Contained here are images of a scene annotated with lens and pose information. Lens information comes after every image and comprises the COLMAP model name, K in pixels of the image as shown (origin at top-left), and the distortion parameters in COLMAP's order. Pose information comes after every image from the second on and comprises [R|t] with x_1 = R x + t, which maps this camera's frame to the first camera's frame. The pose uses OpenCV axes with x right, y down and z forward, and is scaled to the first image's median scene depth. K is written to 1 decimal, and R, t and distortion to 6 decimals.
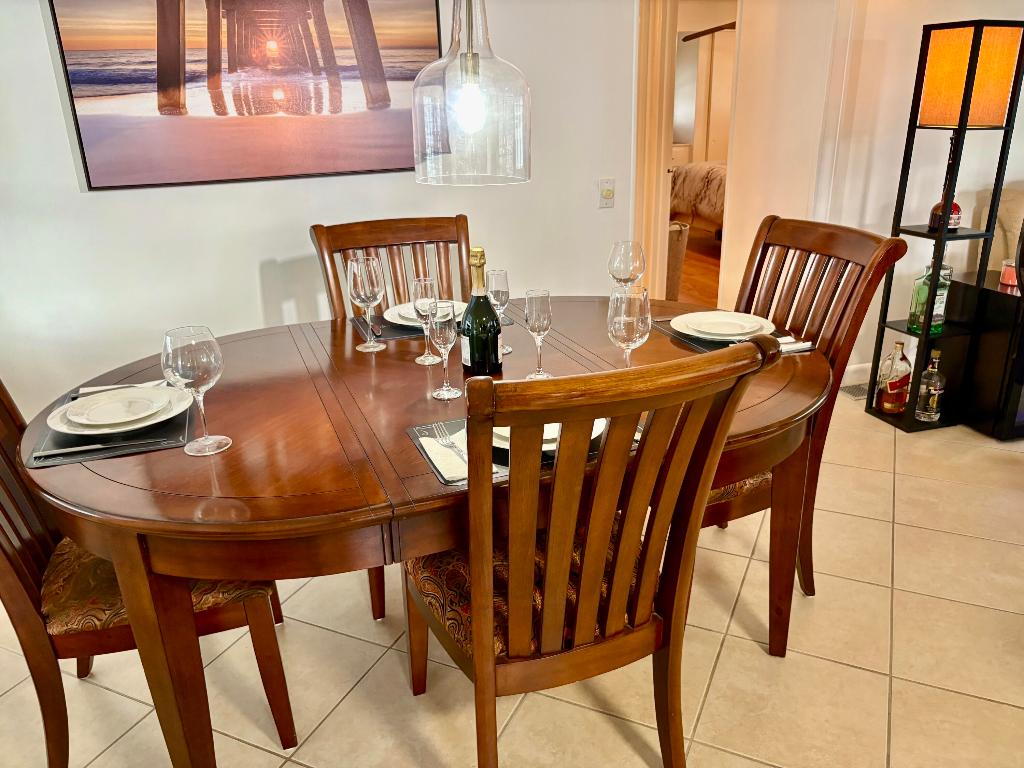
lens RADIAL K [[774.8, 0, 512.0], [0, 774.8, 384.0], [0, 0, 1]] dist [0.002785, 0.000939]
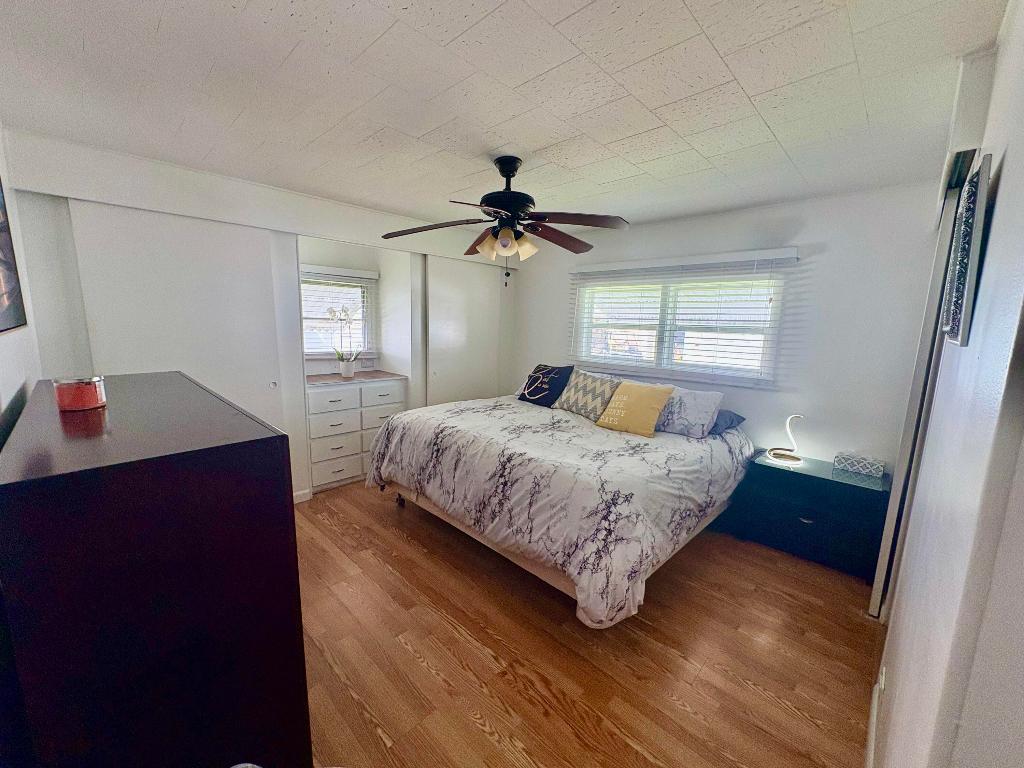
lens RADIAL K [[409.0, 0, 512.0], [0, 409.0, 384.0], [0, 0, 1]] dist [-0.000543, 0.000010]
pose [[0.909068, -0.022865, 0.416019, 0.171816], [0.107510, 0.977552, -0.181199, -0.247608], [-0.402538, 0.209448, 0.891120, 0.672023]]
